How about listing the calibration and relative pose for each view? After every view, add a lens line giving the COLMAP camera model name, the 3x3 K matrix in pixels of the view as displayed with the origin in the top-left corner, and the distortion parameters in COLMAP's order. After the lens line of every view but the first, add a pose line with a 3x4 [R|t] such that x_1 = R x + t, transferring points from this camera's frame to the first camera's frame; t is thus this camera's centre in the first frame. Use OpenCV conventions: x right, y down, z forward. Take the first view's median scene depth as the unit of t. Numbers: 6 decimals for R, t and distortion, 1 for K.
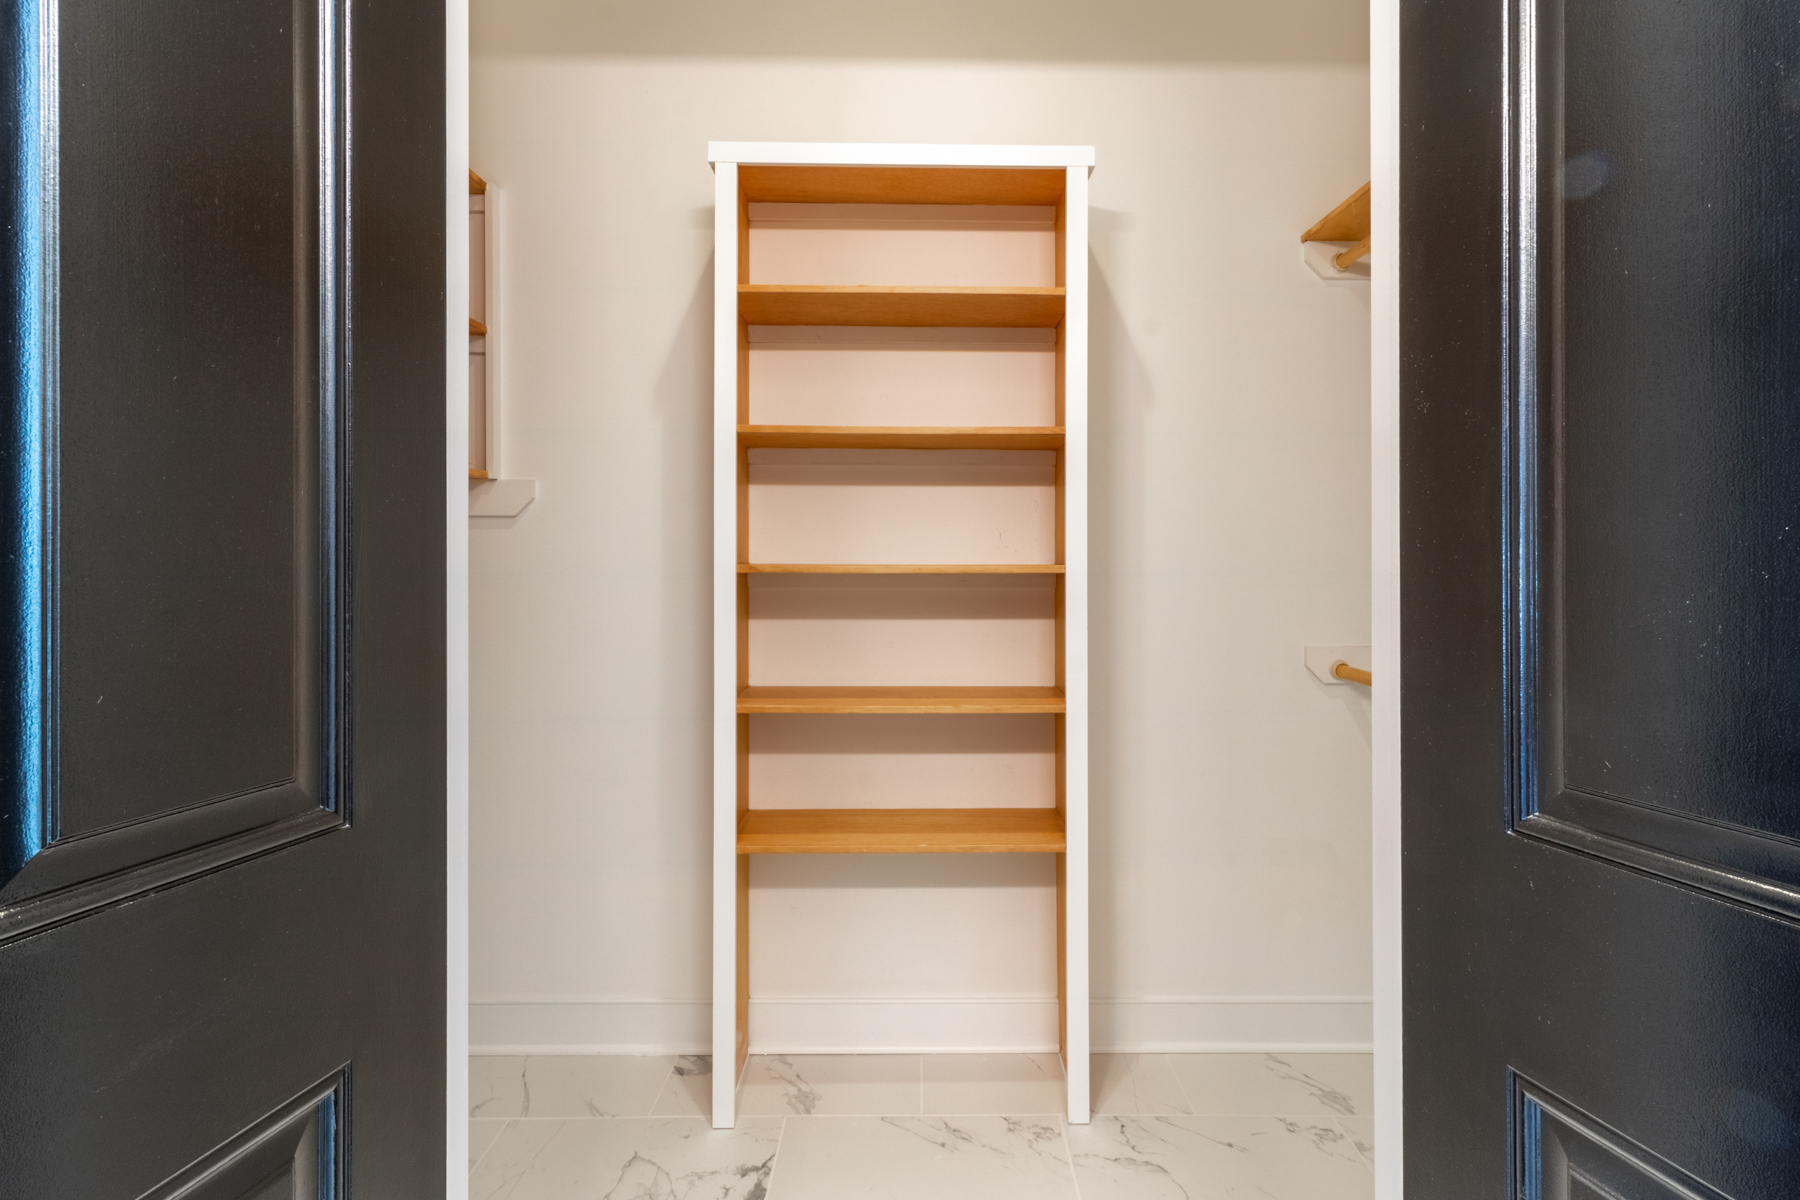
lens RADIAL K [[946.4, 0, 900.3], [0, 946.4, 551.3], [0, 0, 1]] dist [0.004212, 0.001183]
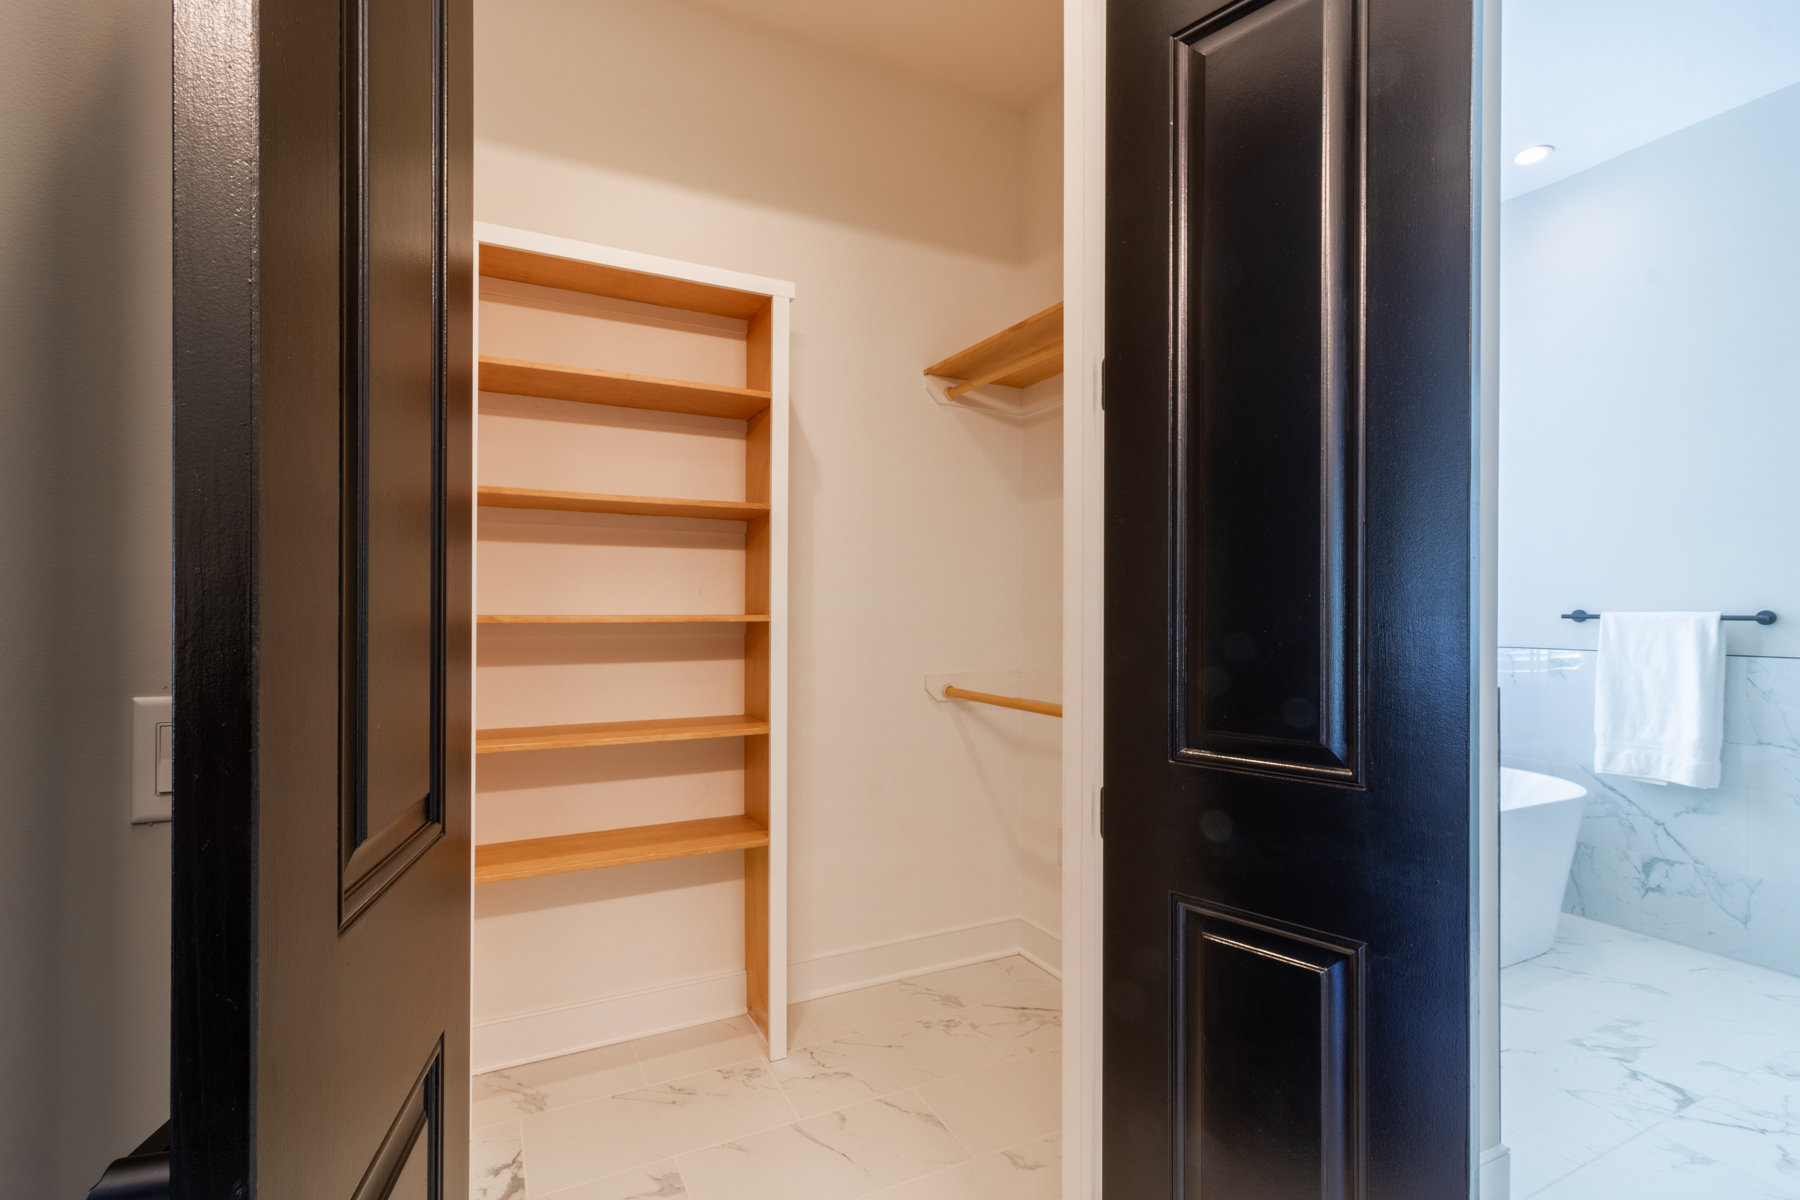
lens RADIAL K [[838.3, 0, 894.5], [0, 838.3, 607.8], [0, 0, 1]] dist [0.004108, 0.001269]
pose [[0.896693, -0.000276, 0.442654, -0.163256], [-0.002044, 0.999987, 0.004764, -0.000249], [-0.442649, -0.005177, 0.896680, -0.060934]]
